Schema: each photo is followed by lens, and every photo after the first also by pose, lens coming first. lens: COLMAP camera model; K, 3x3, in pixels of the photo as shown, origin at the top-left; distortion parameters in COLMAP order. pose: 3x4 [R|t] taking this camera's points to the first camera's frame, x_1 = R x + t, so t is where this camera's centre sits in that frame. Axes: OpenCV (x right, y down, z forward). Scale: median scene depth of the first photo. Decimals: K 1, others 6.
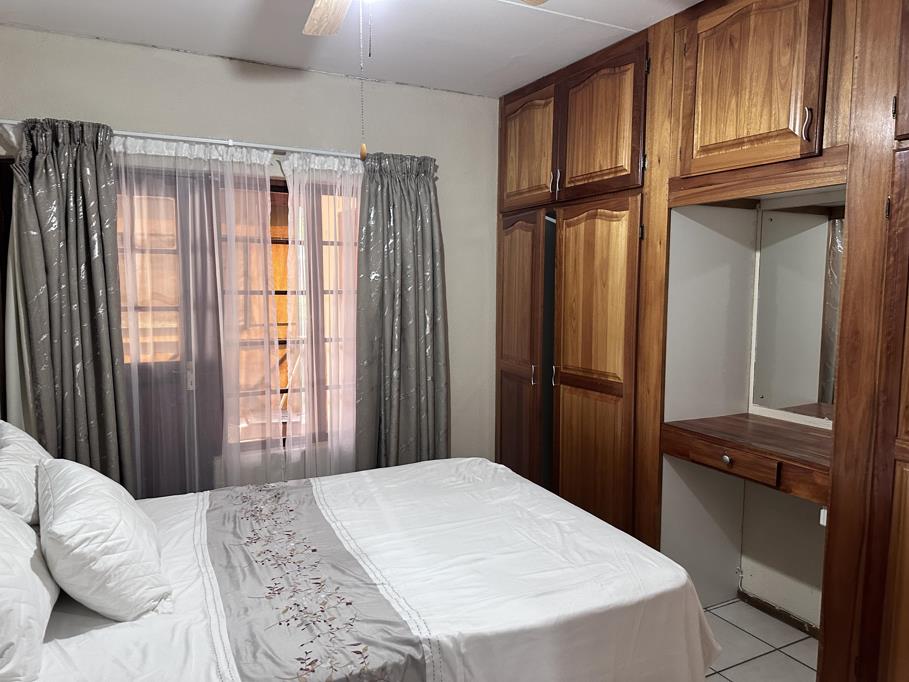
lens RADIAL K [[643.1, 0, 452.4], [0, 643.1, 337.7], [0, 0, 1]] dist [0.129168, -0.160010]
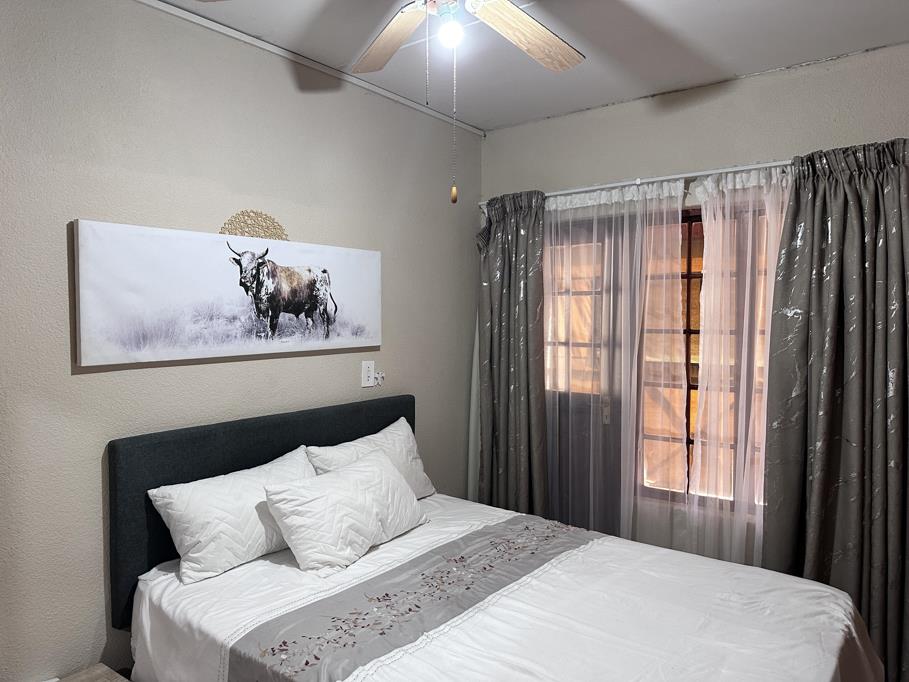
lens RADIAL K [[643.1, 0, 452.4], [0, 643.1, 337.7], [0, 0, 1]] dist [0.129168, -0.160010]
pose [[0.449187, 0.030879, -0.892904, 0.431865], [-0.076662, 0.997049, -0.004085, -0.035426], [0.890143, 0.070287, 0.450228, 0.321872]]
